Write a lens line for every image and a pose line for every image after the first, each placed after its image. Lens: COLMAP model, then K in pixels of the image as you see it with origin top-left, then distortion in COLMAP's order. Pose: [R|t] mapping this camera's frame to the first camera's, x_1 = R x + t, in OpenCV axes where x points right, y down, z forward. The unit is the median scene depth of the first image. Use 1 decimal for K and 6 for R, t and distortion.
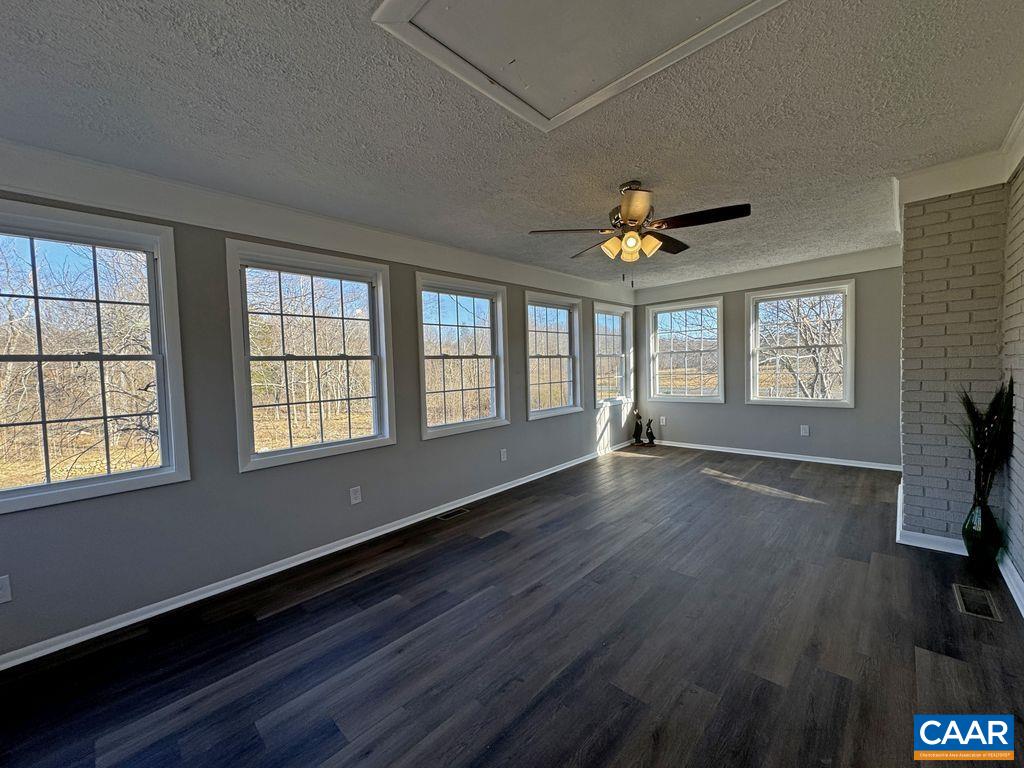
lens RADIAL K [[401.0, 0, 512.0], [0, 401.0, 384.0], [0, 0, 1]] dist [-0.043109, 0.000048]
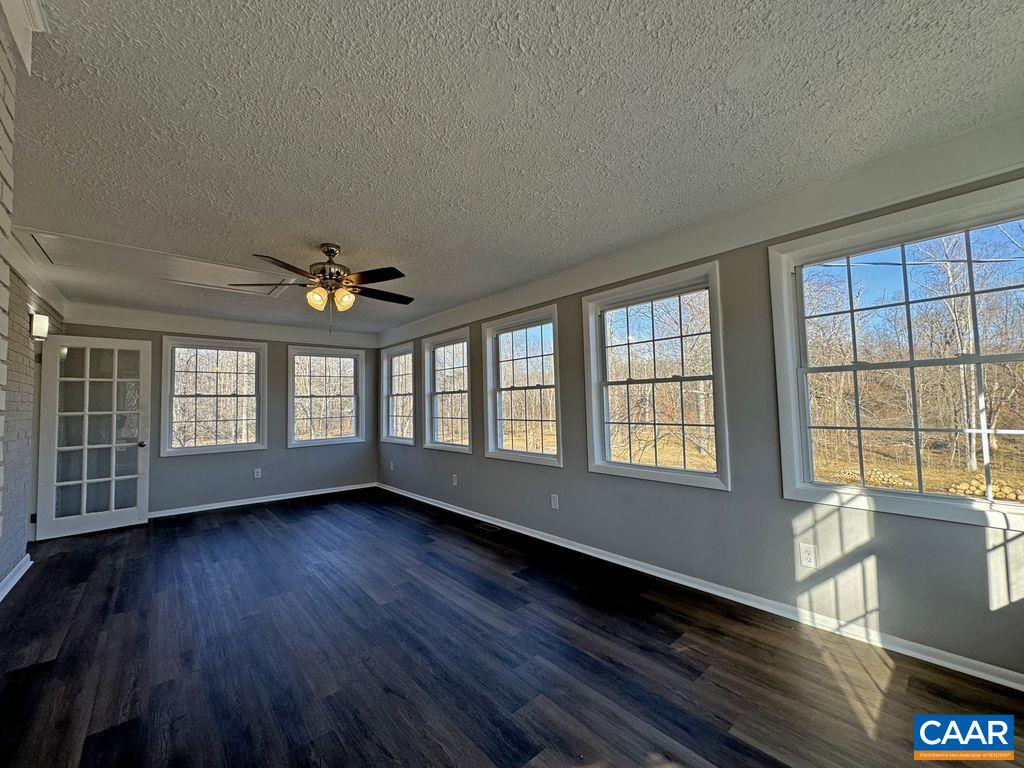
lens RADIAL K [[411.6, 0, 512.9], [0, 411.6, 379.7], [0, 0, 1]] dist [-0.030748, -0.000212]
pose [[-0.082127, -0.022399, -0.996370, 0.909380], [-0.026918, 0.999433, -0.020249, -0.063915], [0.996258, 0.025157, -0.082683, 1.036267]]
